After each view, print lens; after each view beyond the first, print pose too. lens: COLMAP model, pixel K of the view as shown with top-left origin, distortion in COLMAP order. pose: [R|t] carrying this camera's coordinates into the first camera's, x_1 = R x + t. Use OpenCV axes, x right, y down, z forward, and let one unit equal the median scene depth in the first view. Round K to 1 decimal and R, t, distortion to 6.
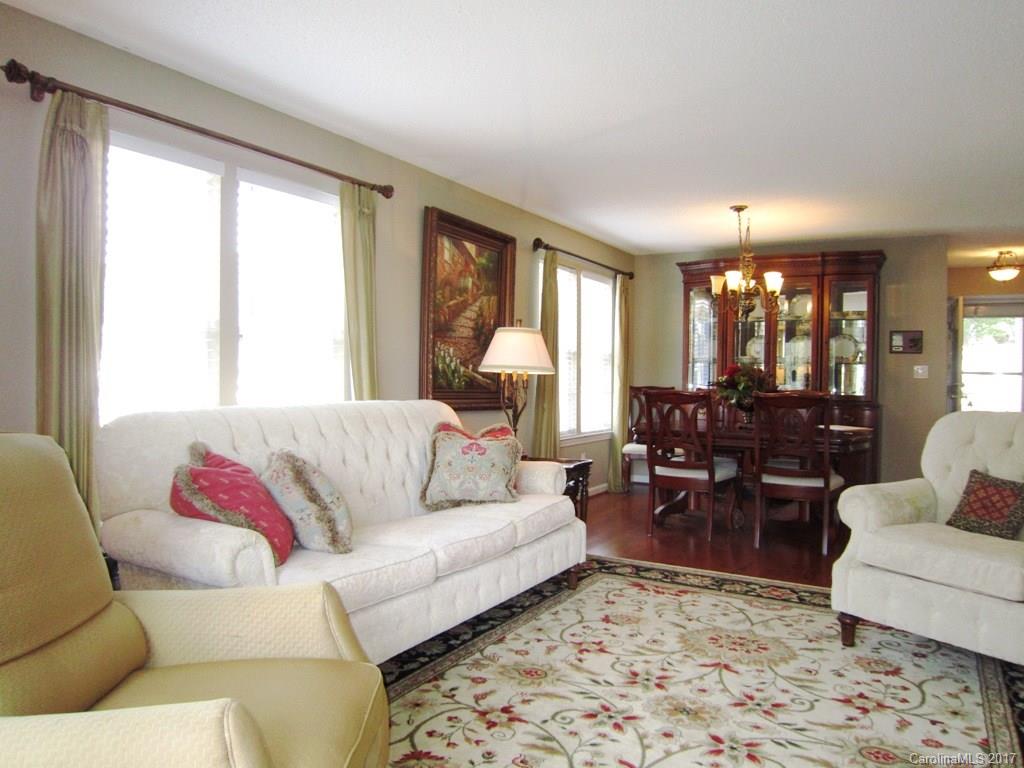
lens RADIAL K [[734.4, 0, 534.2], [0, 734.4, 383.3], [0, 0, 1]] dist [-0.009263, 0.000197]
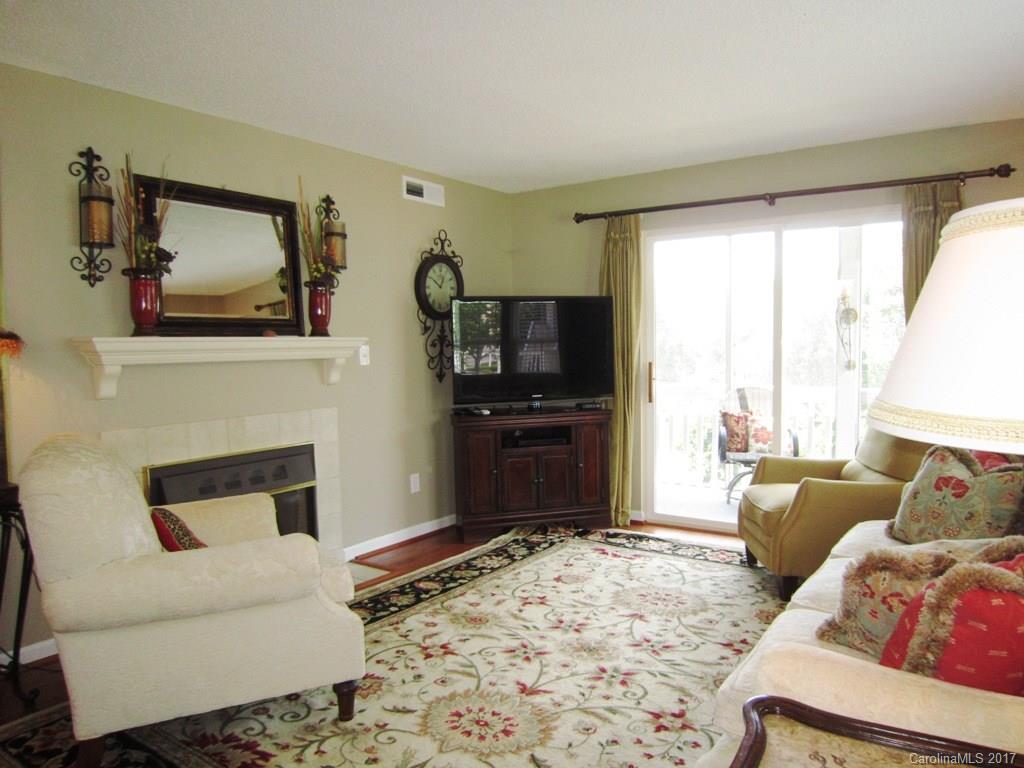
lens RADIAL K [[724.6, 0, 512.0], [0, 724.6, 384.0], [0, 0, 1]] dist [-0.004914, -0.002040]
pose [[-0.992520, -0.002076, 0.122068, 0.170516], [0.006936, 0.997282, 0.073357, -0.079394], [-0.121888, 0.073655, -0.989807, 1.977396]]
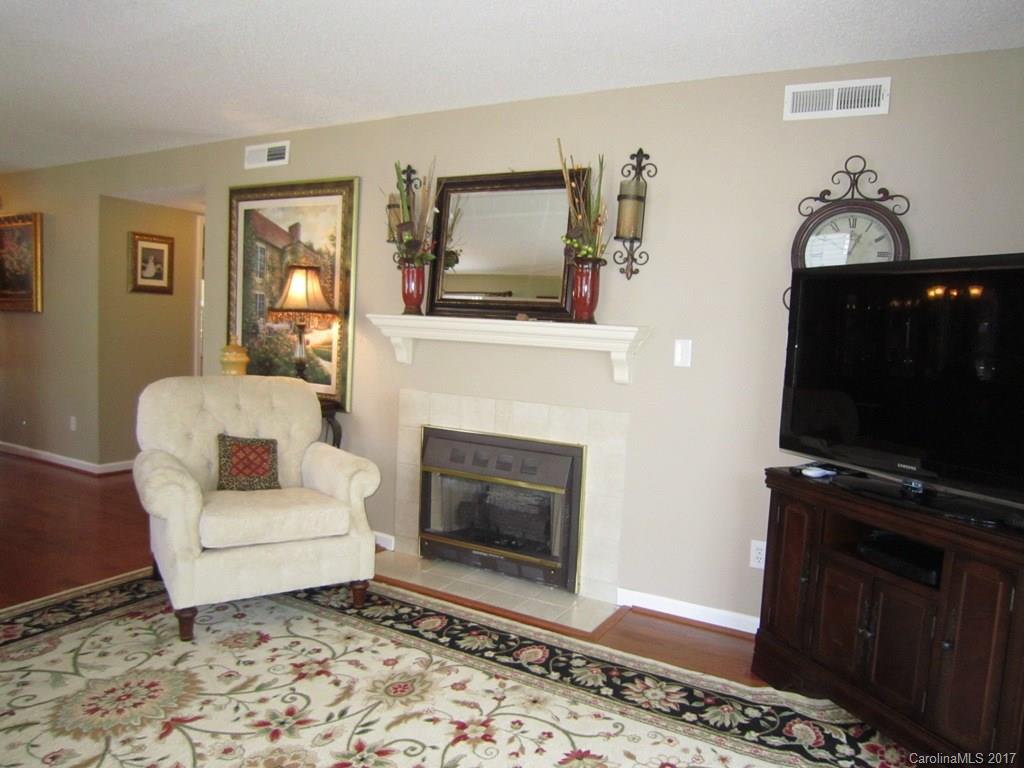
lens RADIAL K [[721.3, 0, 531.3], [0, 721.3, 396.9], [0, 0, 1]] dist [-0.045440, 0.005087]
pose [[-0.002653, -0.105874, 0.994376, -0.503753], [-0.037310, 0.993698, 0.105703, -0.072610], [-0.999300, -0.036820, -0.006587, 0.651741]]
